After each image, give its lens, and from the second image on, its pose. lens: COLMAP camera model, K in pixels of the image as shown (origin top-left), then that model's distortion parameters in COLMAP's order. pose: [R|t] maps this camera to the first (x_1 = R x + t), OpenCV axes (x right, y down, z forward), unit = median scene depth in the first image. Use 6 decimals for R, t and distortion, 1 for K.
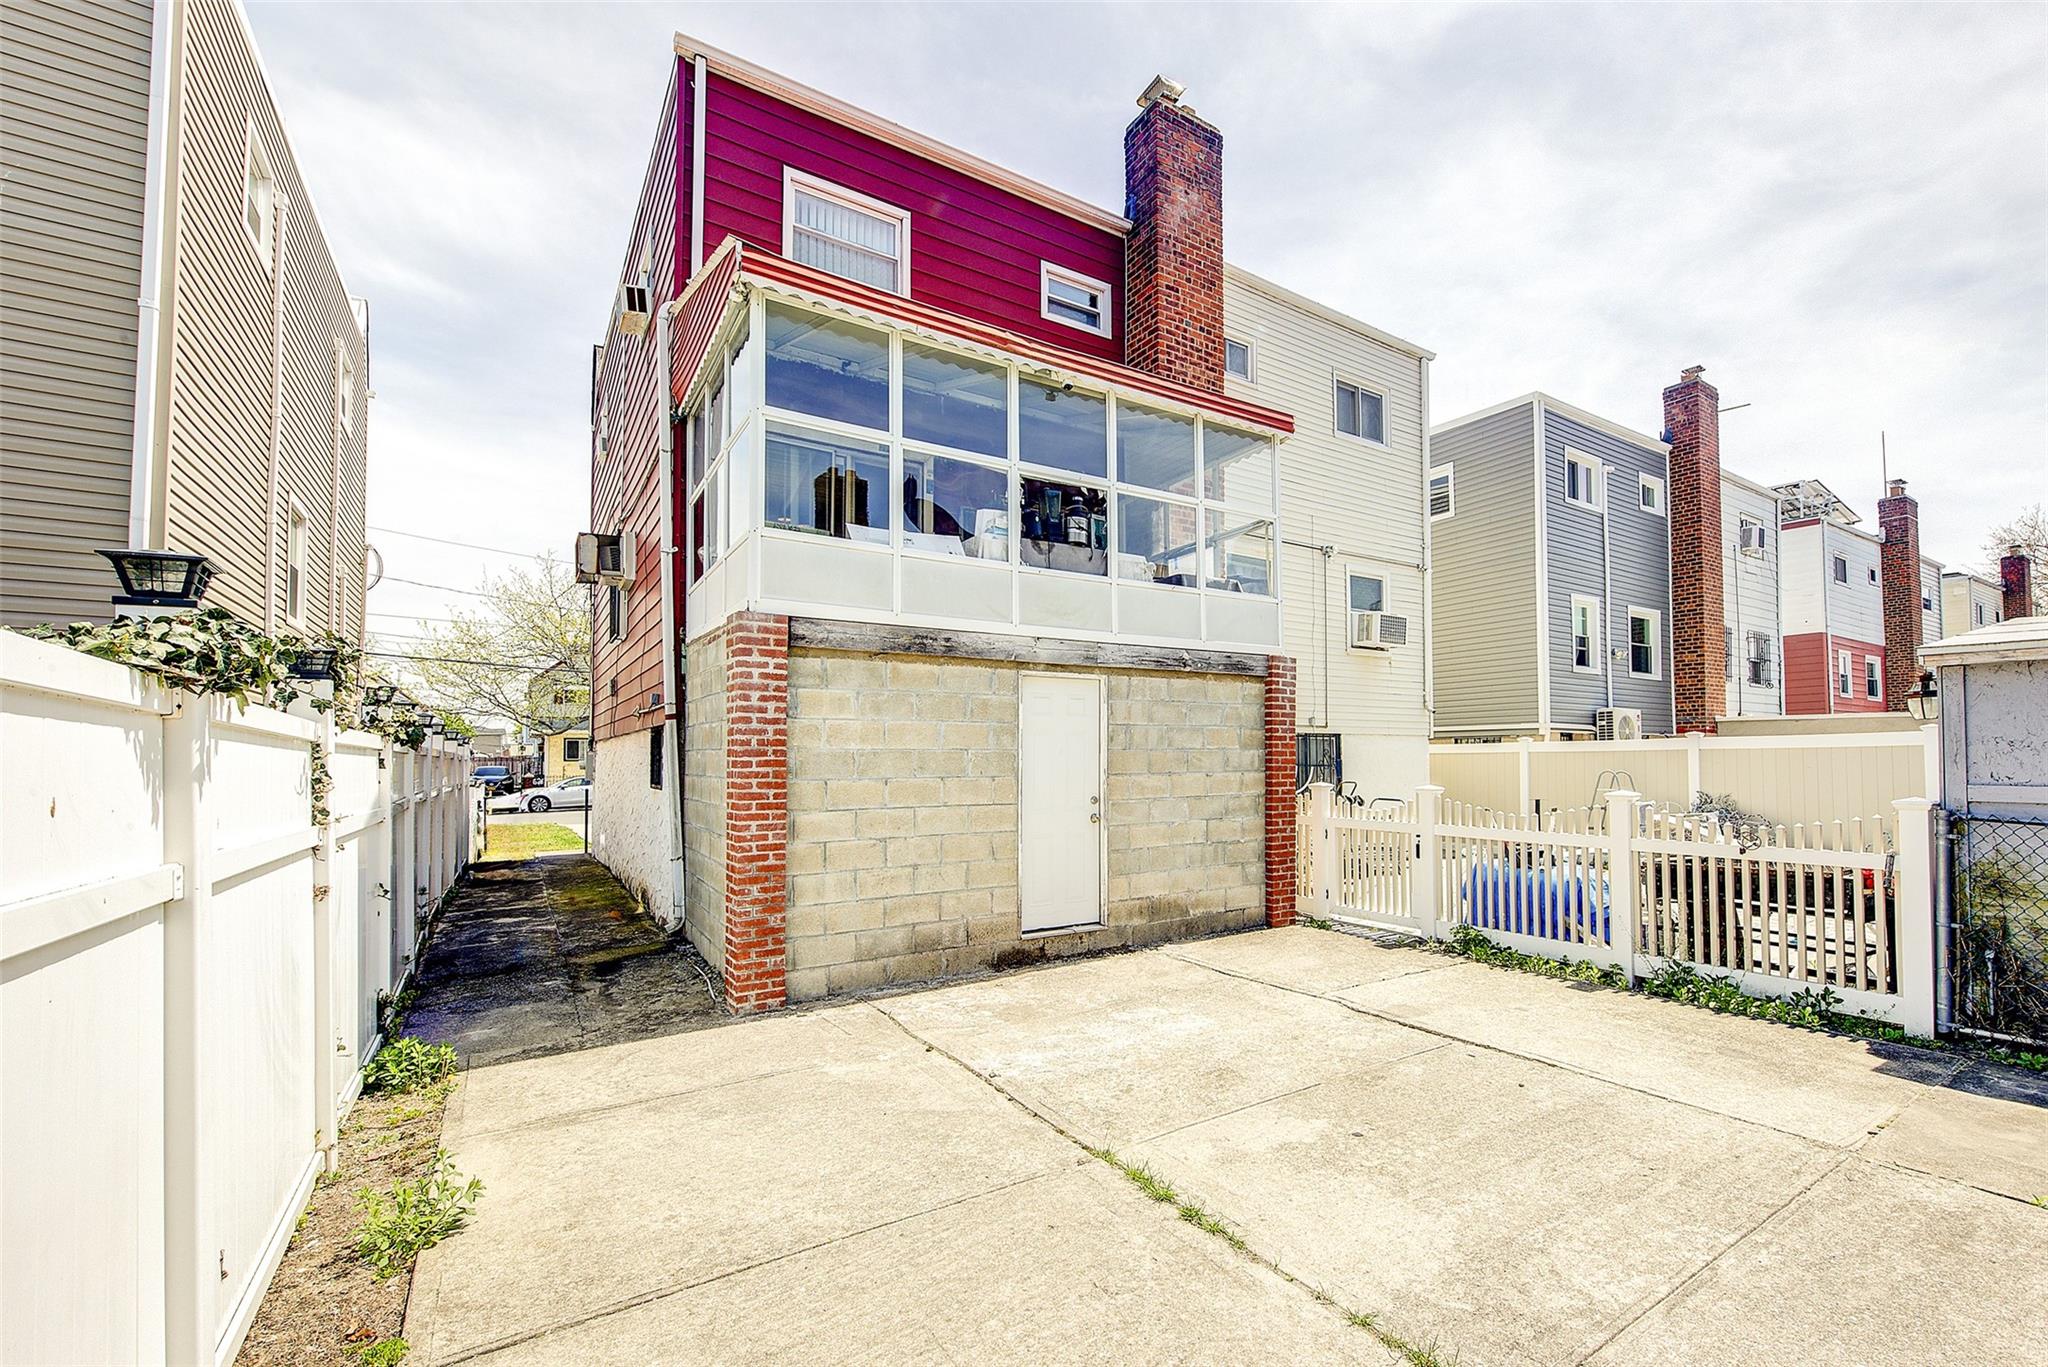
lens RADIAL K [[825.2, 0, 1055.2], [0, 825.2, 746.7], [0, 0, 1]] dist [0.000080, -0.001790]
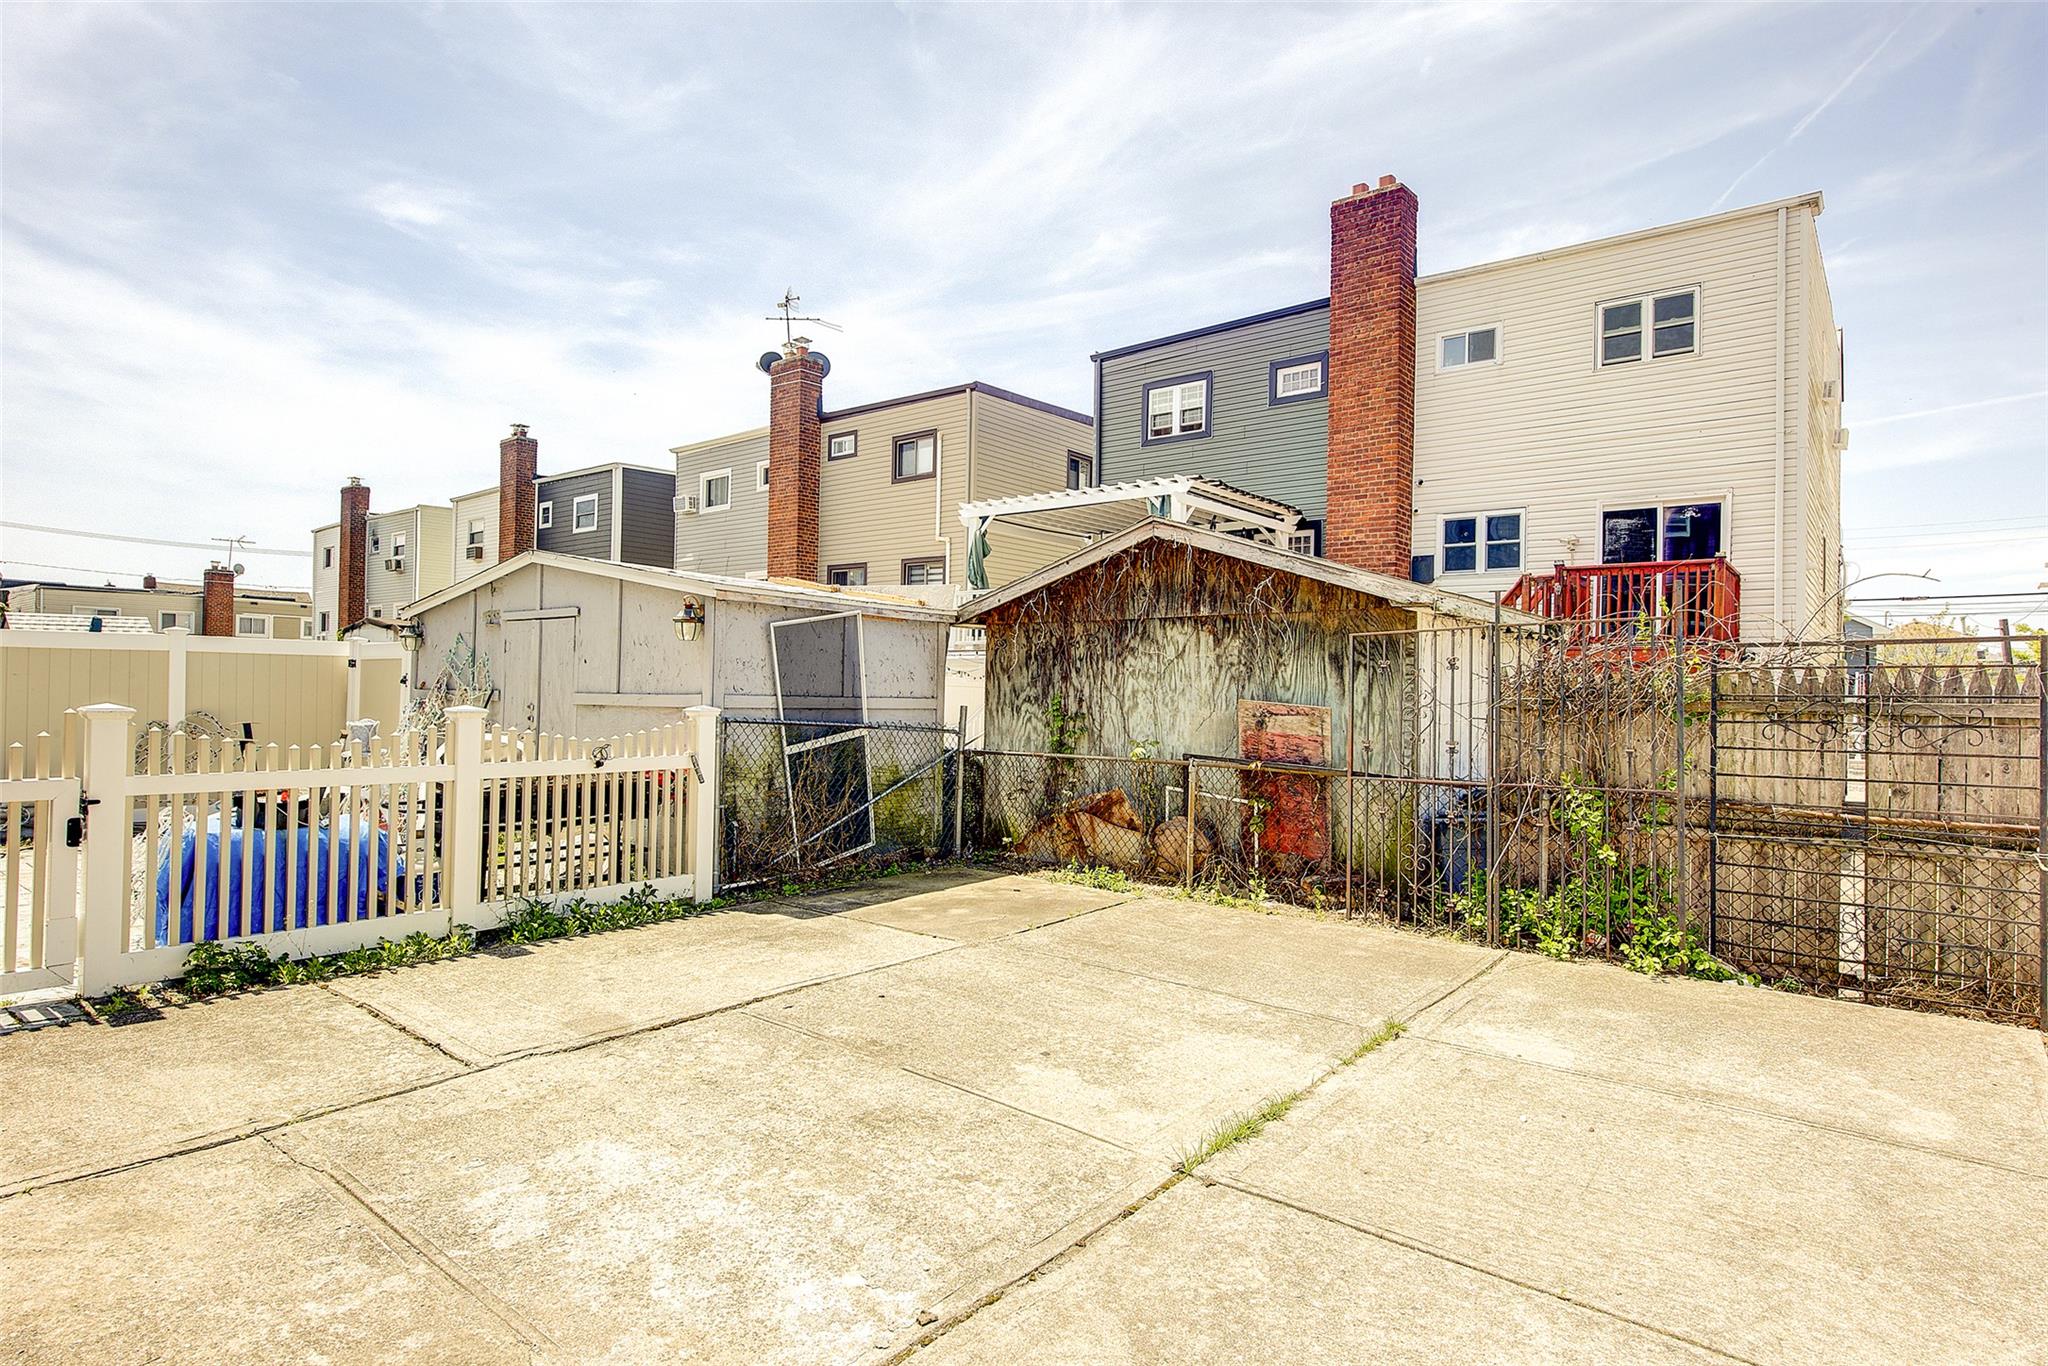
lens RADIAL K [[1087.0, 0, 1023.4], [0, 1087.0, 681.6], [0, 0, 1]] dist [-0.002967, -0.000610]
pose [[-0.309626, 0.005283, 0.950844, -0.590440], [-0.036996, 0.999160, -0.017598, 0.033757], [-0.950138, -0.040626, -0.309171, 0.989215]]
